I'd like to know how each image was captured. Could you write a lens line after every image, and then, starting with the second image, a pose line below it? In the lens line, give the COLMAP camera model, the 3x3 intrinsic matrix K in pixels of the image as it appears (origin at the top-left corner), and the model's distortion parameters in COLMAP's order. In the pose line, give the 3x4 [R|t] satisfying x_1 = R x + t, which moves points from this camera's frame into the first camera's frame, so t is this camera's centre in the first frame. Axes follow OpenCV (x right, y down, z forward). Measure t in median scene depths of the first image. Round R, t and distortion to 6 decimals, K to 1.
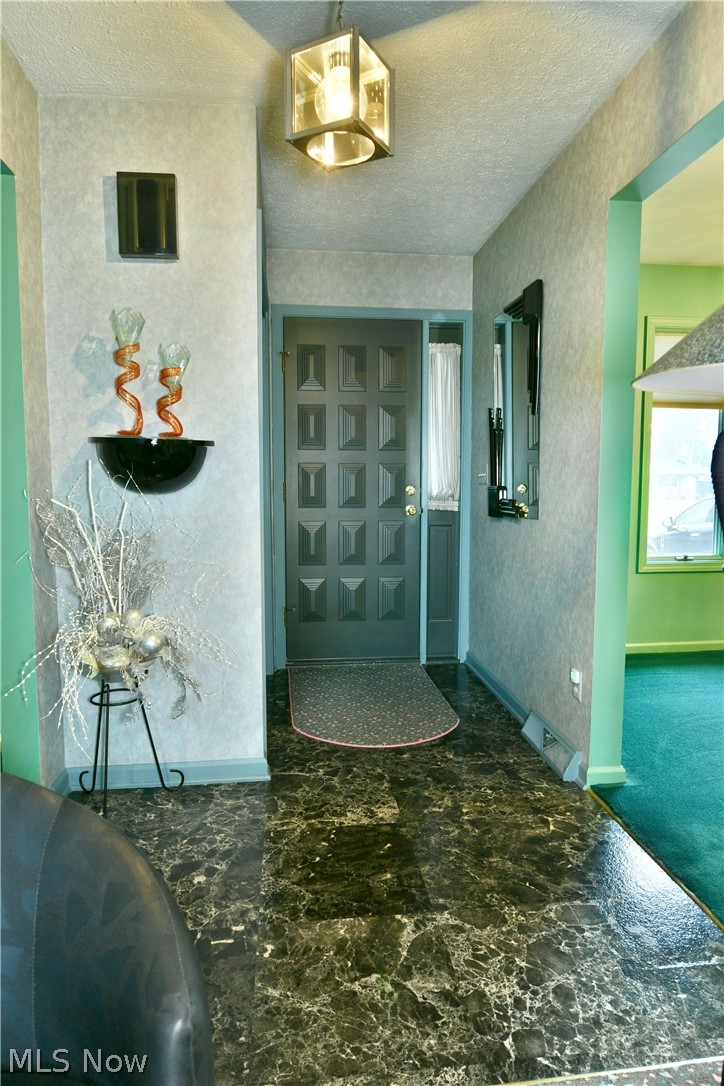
lens RADIAL K [[654.5, 0, 359.9], [0, 654.5, 544.0], [0, 0, 1]] dist [-0.015326, -0.003193]
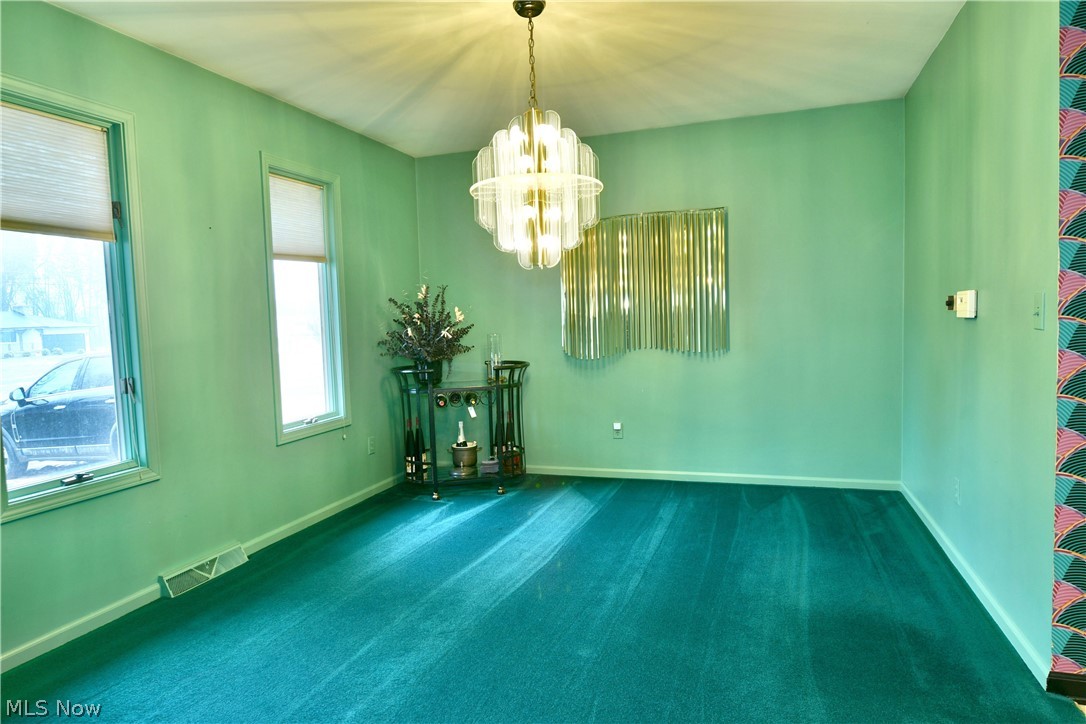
lens RADIAL K [[654.5, 0, 542.9], [0, 654.5, 364.6], [0, 0, 1]] dist [-0.015326, -0.003193]
pose [[0.421866, -0.079099, 0.903201, 0.181676], [0.119683, 0.992328, 0.031003, -0.066333], [-0.898724, 0.095019, 0.428096, 0.435828]]
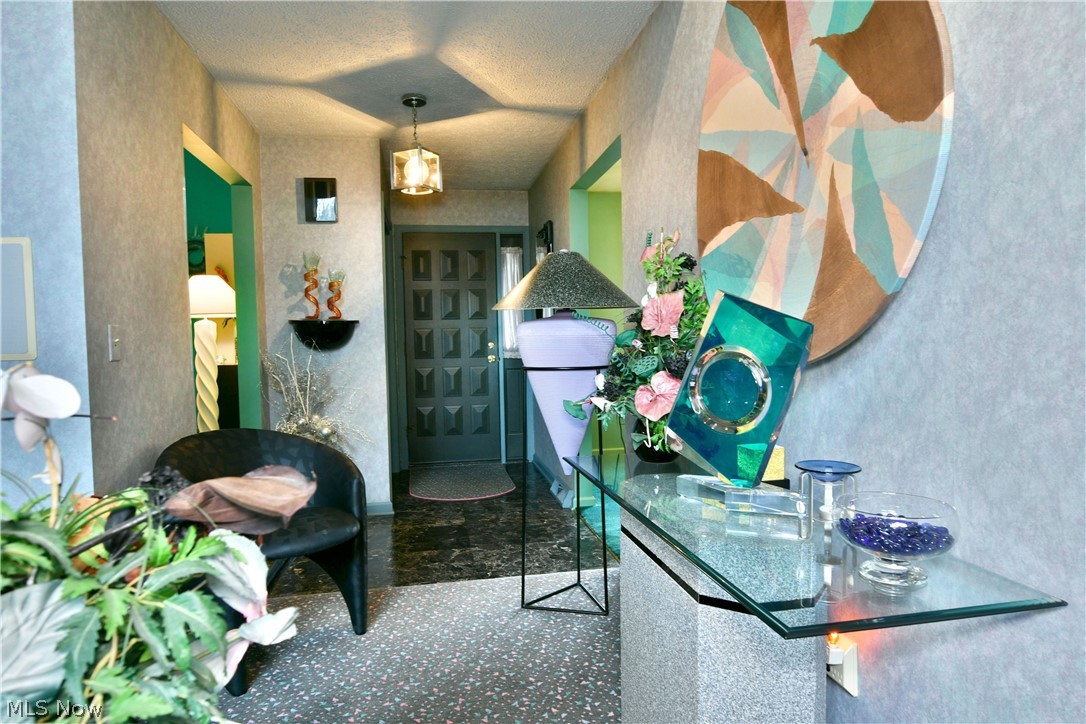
lens RADIAL K [[654.5, 0, 542.1], [0, 654.5, 363.3], [0, 0, 1]] dist [-0.015326, -0.003193]
pose [[0.997508, -0.025112, 0.065929, 0.155229], [0.028773, 0.998062, -0.055176, 0.072587], [-0.064416, 0.056935, 0.996298, -0.802295]]
